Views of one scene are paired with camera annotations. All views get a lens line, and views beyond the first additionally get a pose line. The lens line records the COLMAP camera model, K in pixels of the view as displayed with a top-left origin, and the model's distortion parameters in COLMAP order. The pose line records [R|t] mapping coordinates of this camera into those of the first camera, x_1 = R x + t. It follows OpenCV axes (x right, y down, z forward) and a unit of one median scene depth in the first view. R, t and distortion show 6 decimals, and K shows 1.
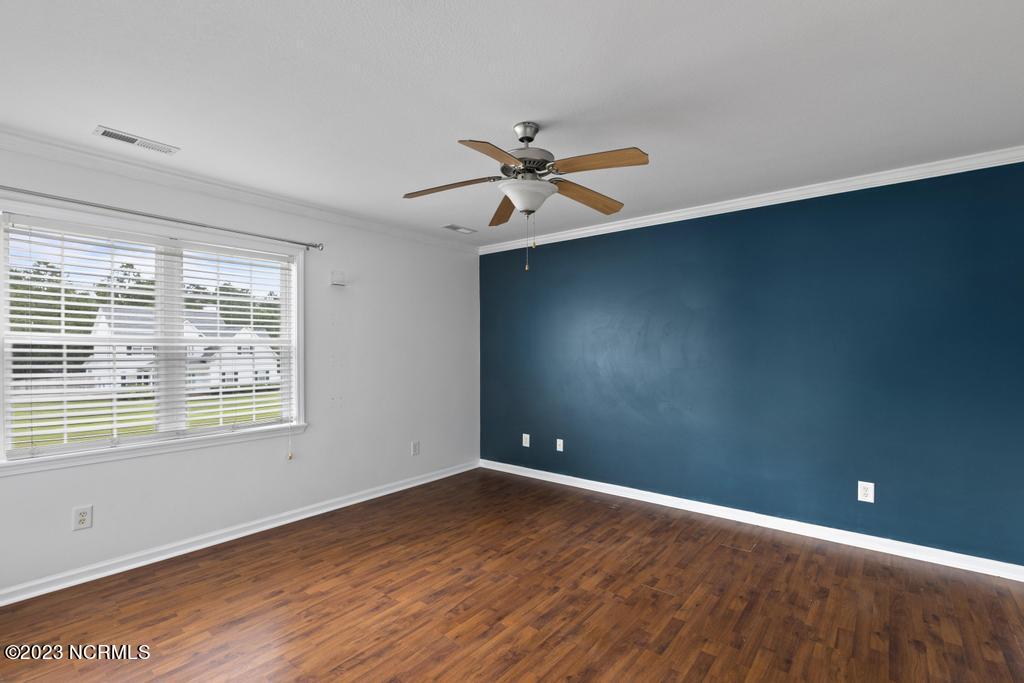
lens RADIAL K [[465.1, 0, 511.0], [0, 465.1, 346.8], [0, 0, 1]] dist [0.019047, 0.000195]
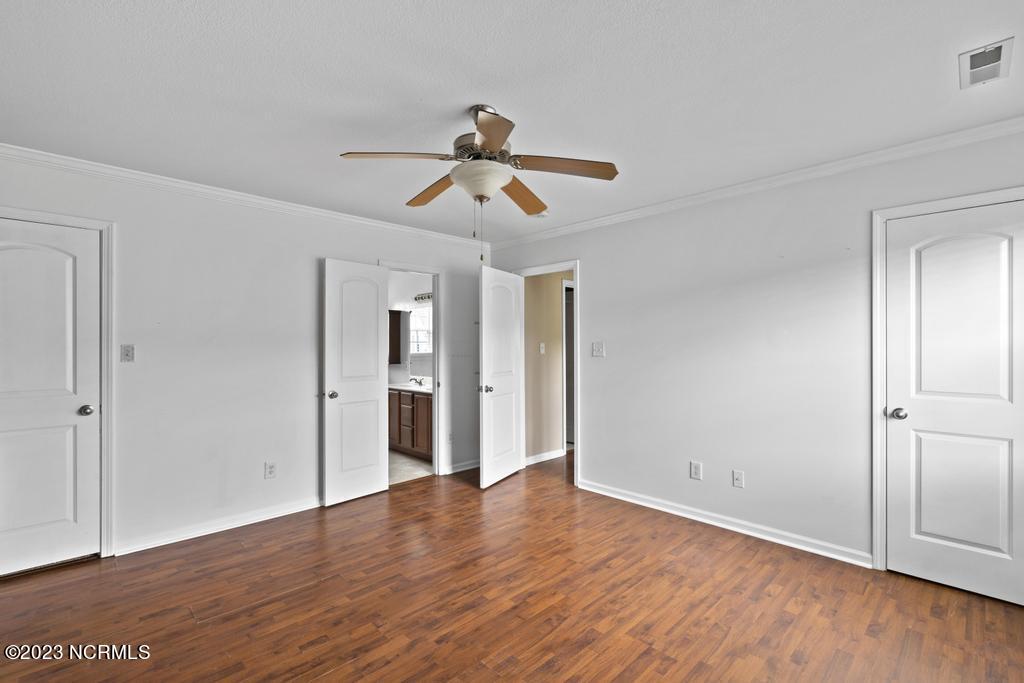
lens RADIAL K [[465.1, 0, 512.5], [0, 465.1, 345.6], [0, 0, 1]] dist [0.019047, 0.000195]
pose [[-0.992814, 0.006243, 0.119506, -0.143672], [0.005639, 0.999970, -0.005396, 0.013448], [-0.119536, -0.004684, -0.992819, 2.008631]]
